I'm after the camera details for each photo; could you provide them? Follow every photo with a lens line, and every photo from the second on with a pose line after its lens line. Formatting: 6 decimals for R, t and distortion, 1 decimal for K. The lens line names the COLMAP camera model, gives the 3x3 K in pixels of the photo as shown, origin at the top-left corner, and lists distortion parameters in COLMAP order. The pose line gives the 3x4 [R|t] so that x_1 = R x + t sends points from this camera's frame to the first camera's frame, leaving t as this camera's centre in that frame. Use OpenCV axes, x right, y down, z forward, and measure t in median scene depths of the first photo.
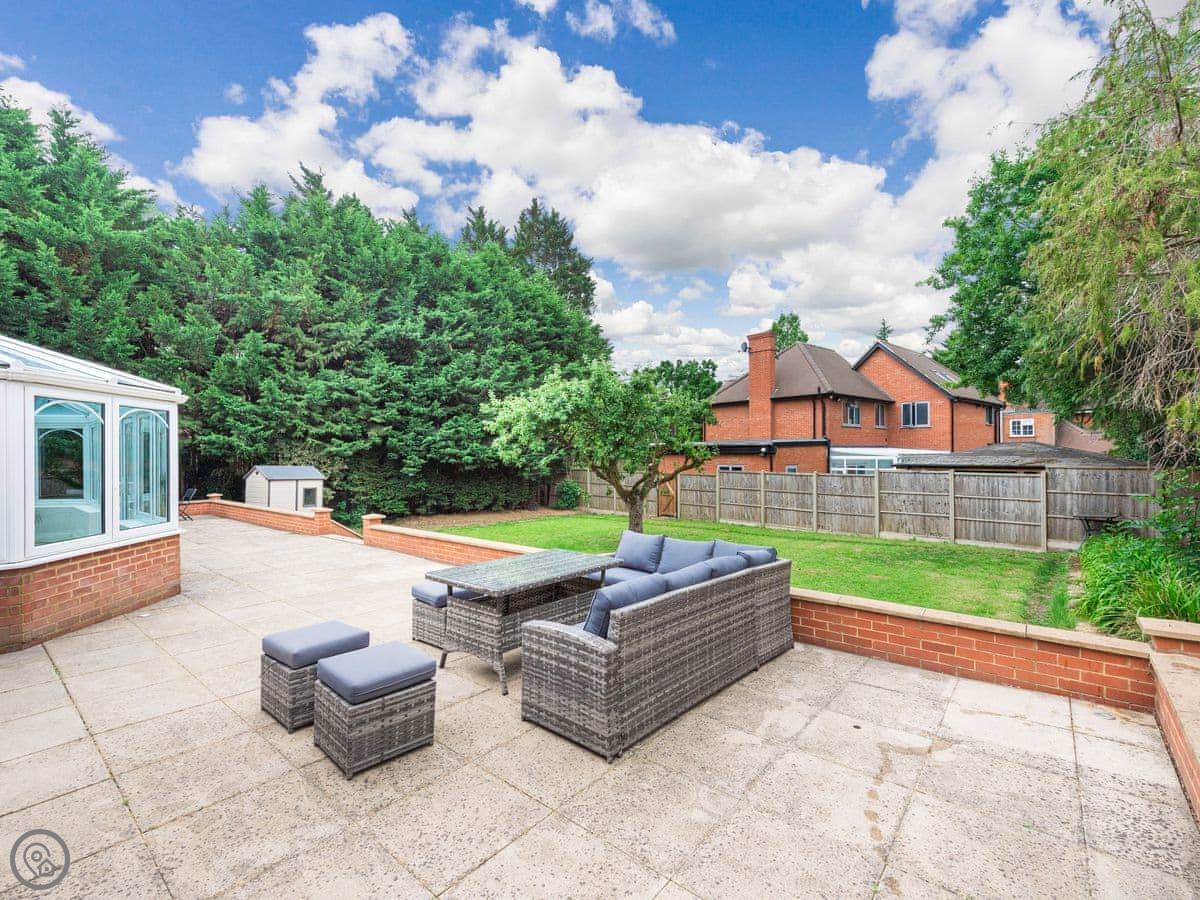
lens RADIAL K [[535.0, 0, 595.6], [0, 535.0, 451.8], [0, 0, 1]] dist [0.010484, -0.002564]
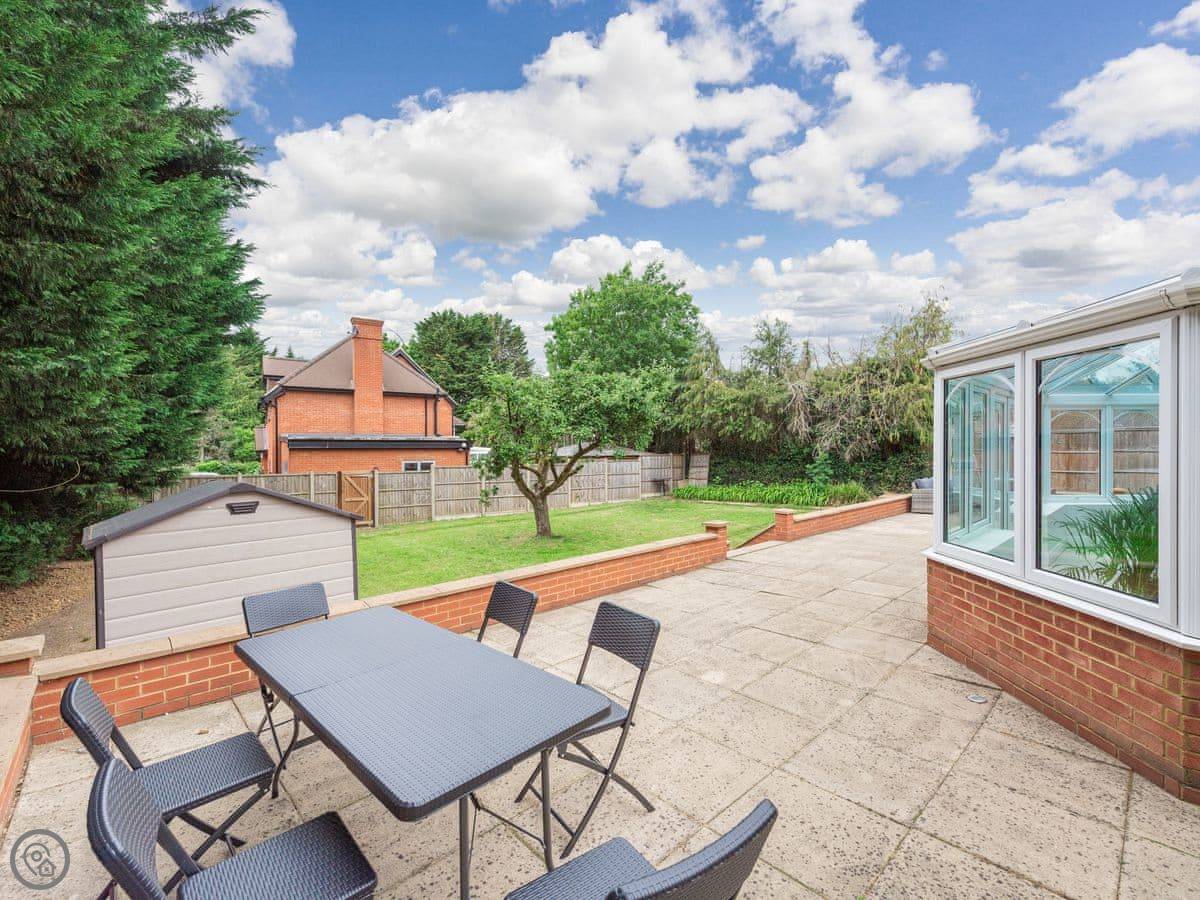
lens RADIAL K [[535.0, 0, 580.7], [0, 535.0, 449.8], [0, 0, 1]] dist [0.010484, -0.002564]
pose [[0.117085, 0.001975, 0.993120, -0.690951], [-0.001723, 0.999997, -0.001785, 0.007114], [-0.993120, -0.001502, 0.117088, 0.633493]]
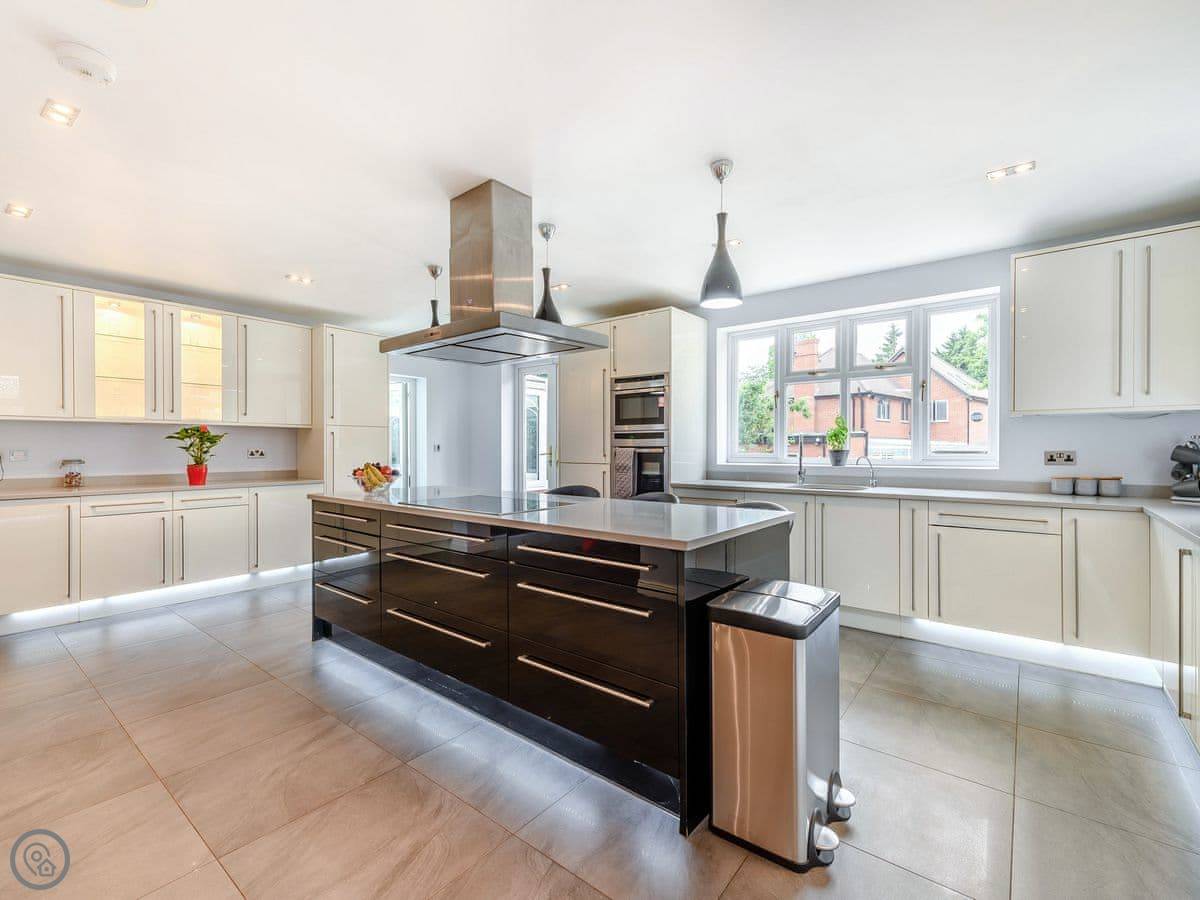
lens RADIAL K [[535.0, 0, 595.5], [0, 535.0, 451.2], [0, 0, 1]] dist [0.010484, -0.002564]
pose [[0.999746, 0.005172, 0.021939, -0.204343], [-0.005402, 0.999931, 0.010458, 0.011786], [-0.021884, -0.010573, 0.999705, -0.181297]]
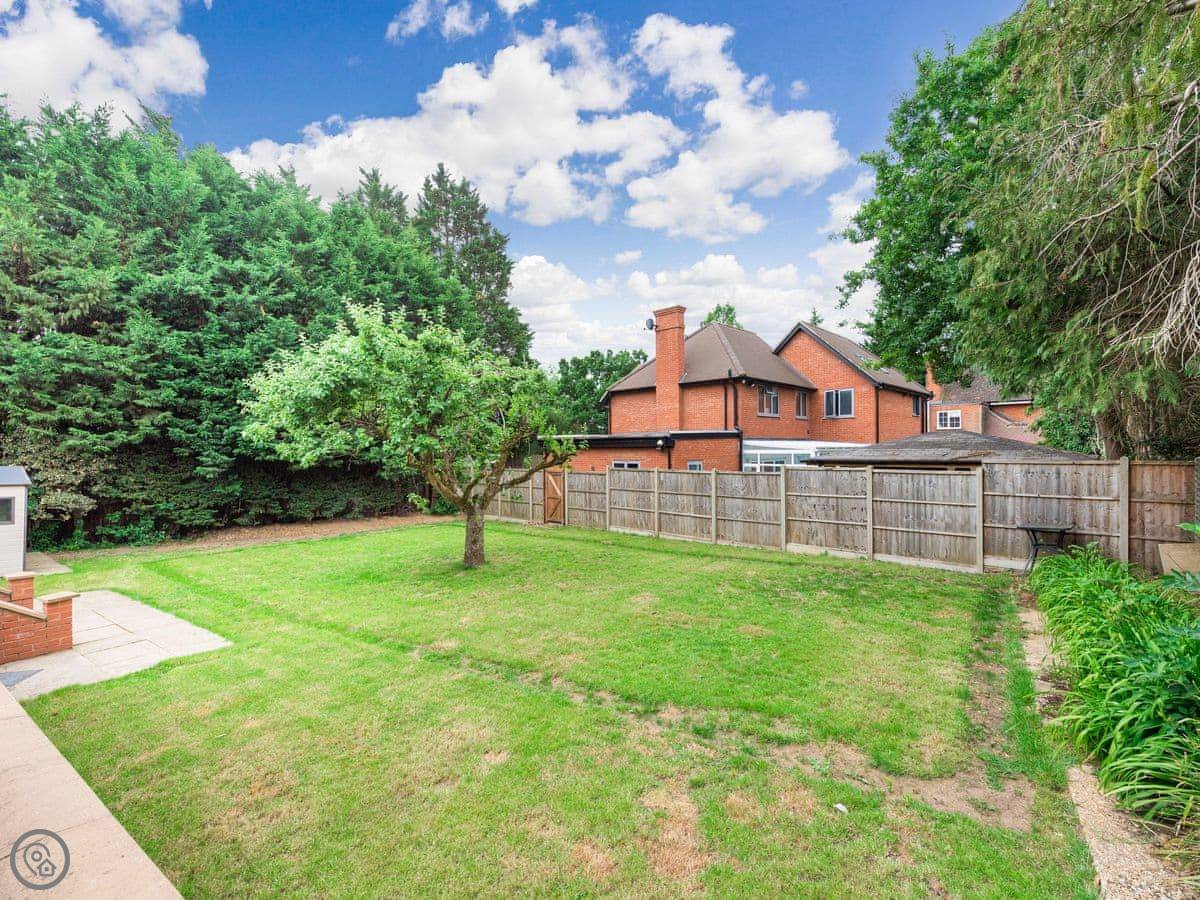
lens RADIAL K [[535.0, 0, 599.3], [0, 535.0, 450.0], [0, 0, 1]] dist [0.010484, -0.002564]
pose [[0.995355, -0.003341, 0.096218, 0.136825], [0.002940, 0.999986, 0.004307, 0.003745], [-0.096231, -0.004004, 0.995351, 0.181058]]
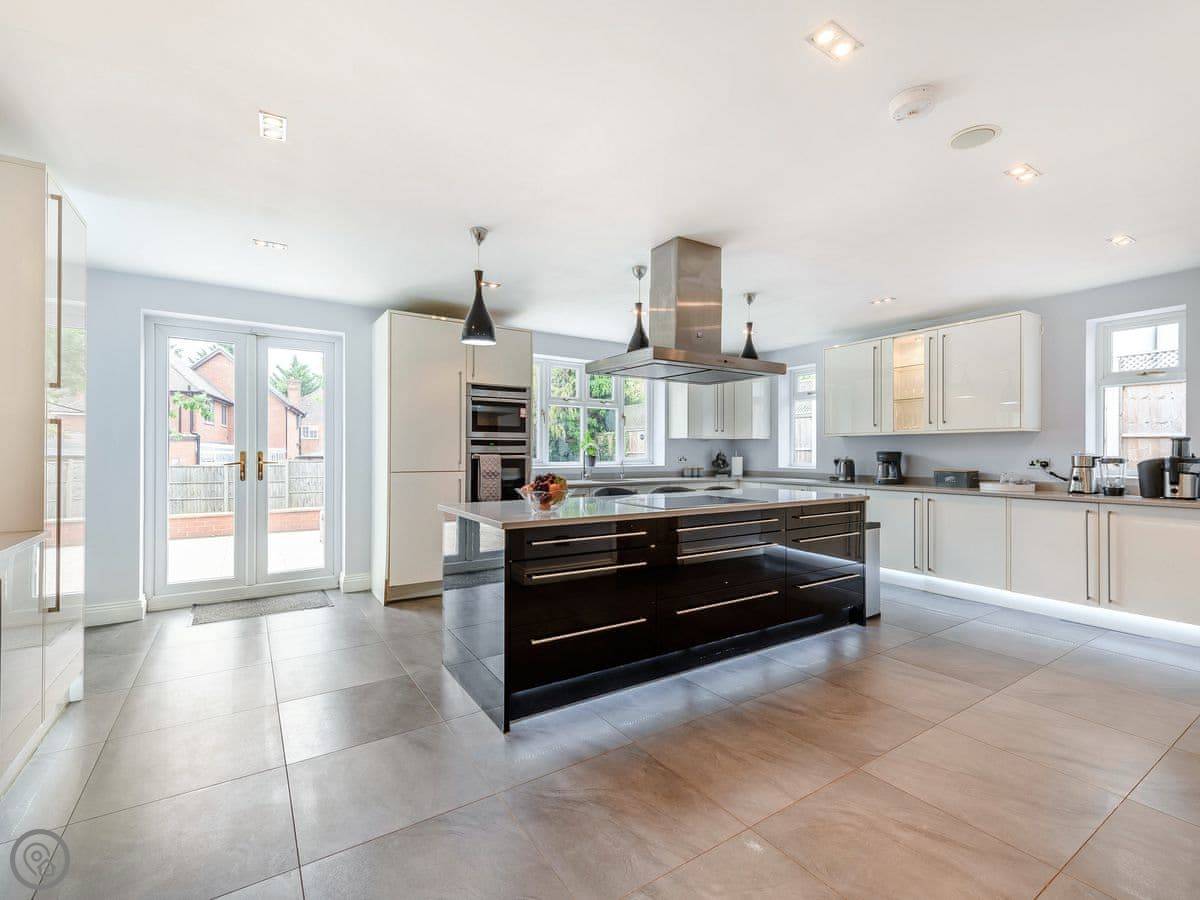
lens RADIAL K [[535.0, 0, 597.8], [0, 535.0, 449.5], [0, 0, 1]] dist [0.010484, -0.002564]
pose [[0.284197, 0.012684, 0.958682, -0.393027], [-0.006812, 0.999914, -0.011210, 0.012834], [-0.958742, -0.003345, 0.284259, -0.065636]]
